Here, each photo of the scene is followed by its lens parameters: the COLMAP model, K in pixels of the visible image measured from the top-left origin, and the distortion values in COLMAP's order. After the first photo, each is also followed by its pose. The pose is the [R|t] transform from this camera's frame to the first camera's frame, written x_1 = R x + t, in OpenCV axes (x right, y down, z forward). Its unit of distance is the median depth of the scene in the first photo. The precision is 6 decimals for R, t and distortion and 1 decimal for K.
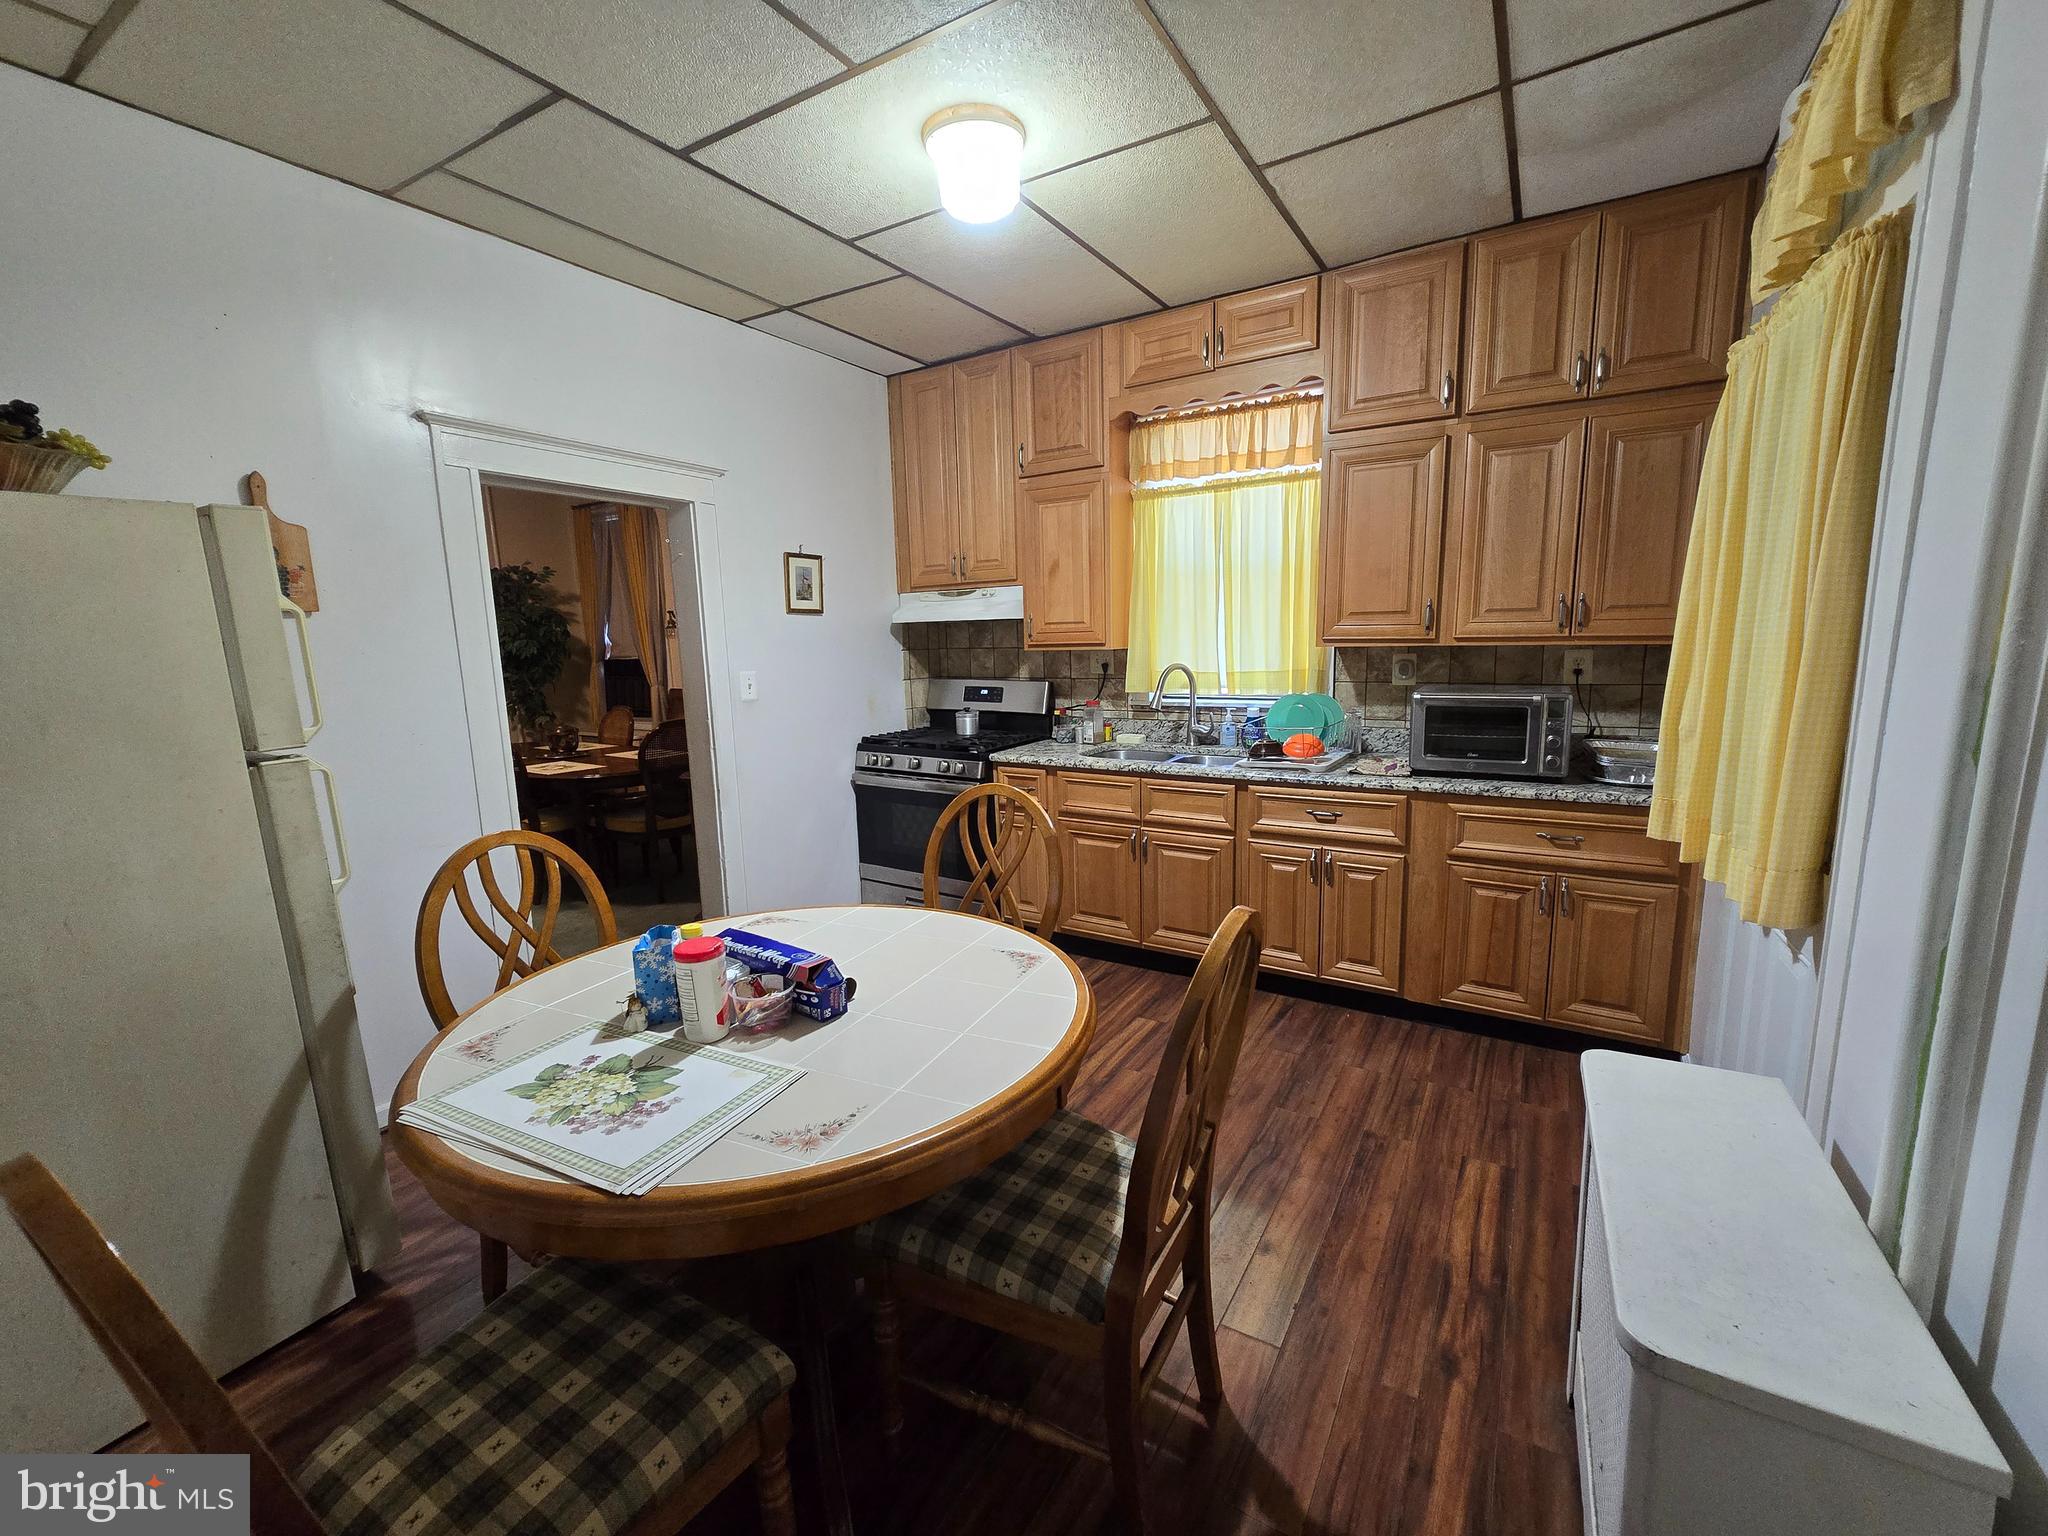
lens RADIAL K [[841.5, 0, 1034.6], [0, 841.5, 767.0], [0, 0, 1]] dist [-0.002884, -0.000743]
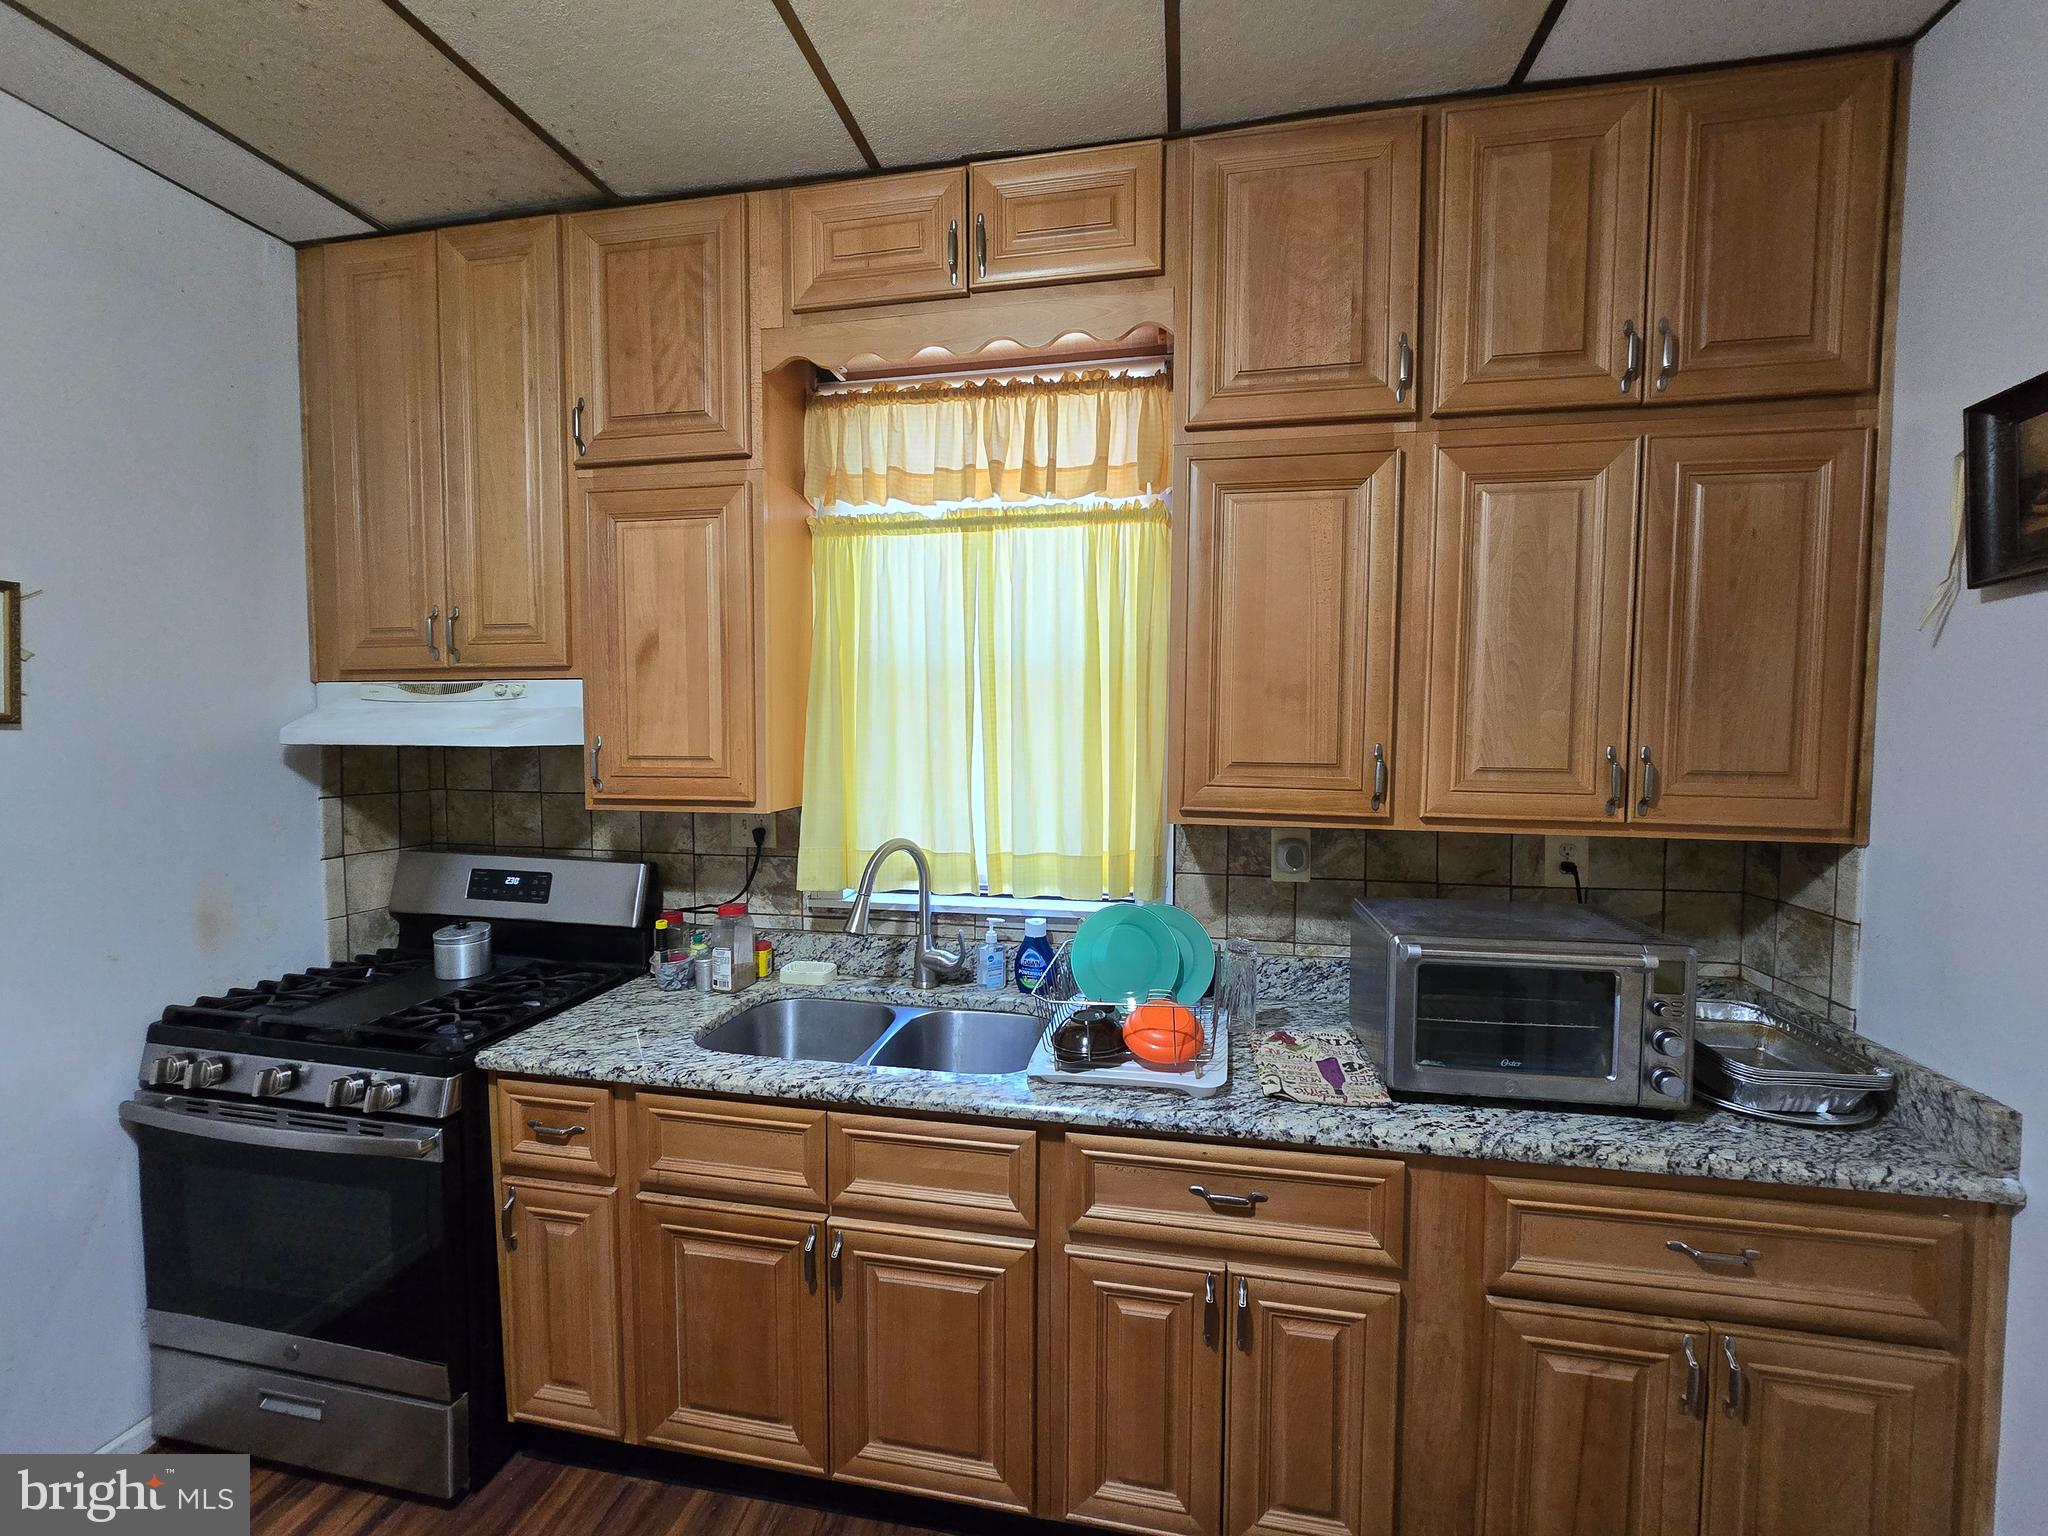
lens RADIAL K [[836.6, 0, 1040.2], [0, 836.6, 768.6], [0, 0, 1]] dist [-0.000845, 0.002376]
pose [[0.931572, 0.010920, 0.363394, 0.064727], [0.029451, 0.993997, -0.105367, -0.114909], [-0.362363, 0.108859, 0.925658, 0.500318]]
